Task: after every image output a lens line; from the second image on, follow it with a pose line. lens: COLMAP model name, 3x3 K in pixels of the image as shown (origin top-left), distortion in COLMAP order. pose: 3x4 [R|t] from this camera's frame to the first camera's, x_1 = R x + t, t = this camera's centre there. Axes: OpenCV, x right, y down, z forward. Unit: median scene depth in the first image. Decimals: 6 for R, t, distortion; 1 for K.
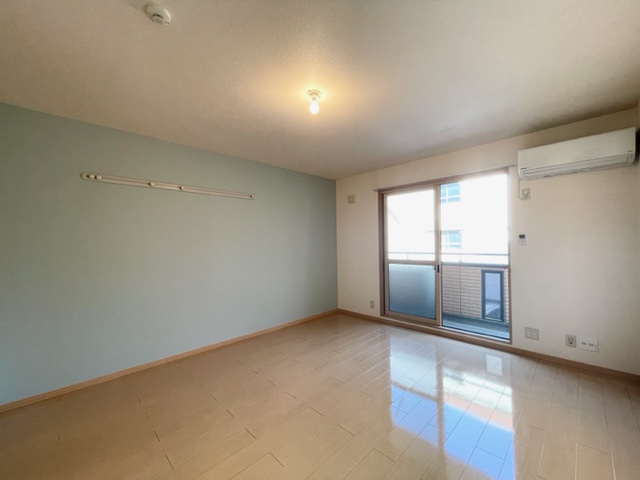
lens RADIAL K [[257.1, 0, 320.0], [0, 257.1, 240.0], [0, 0, 1]] dist [-0.000068, 0.000123]
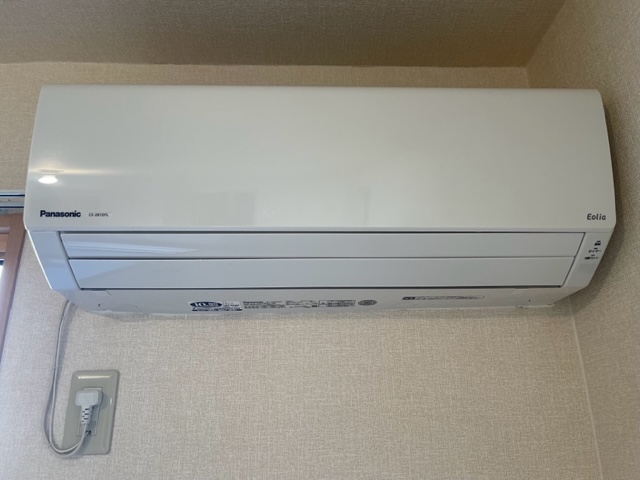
lens RADIAL K [[489.3, 0, 320.0], [0, 489.3, 240.0], [0, 0, 1]] dist [0.002154, 0.000883]
pose [[0.701882, 0.243531, 0.669369, 0.533600], [-0.000262, 0.939826, -0.341654, -0.136773], [-0.712294, 0.239625, 0.659710, 0.553066]]
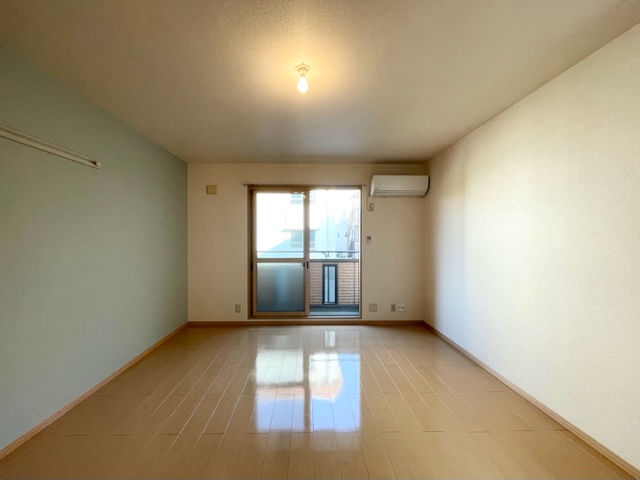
lens RADIAL K [[259.3, 0, 320.0], [0, 259.3, 240.0], [0, 0, 1]] dist [0.021104, 0.000045]
pose [[0.700962, 0.014269, 0.713055, -0.298937], [-0.019987, 0.999800, -0.000359, 0.001889], [-0.712918, -0.014000, 0.701108, 0.168992]]
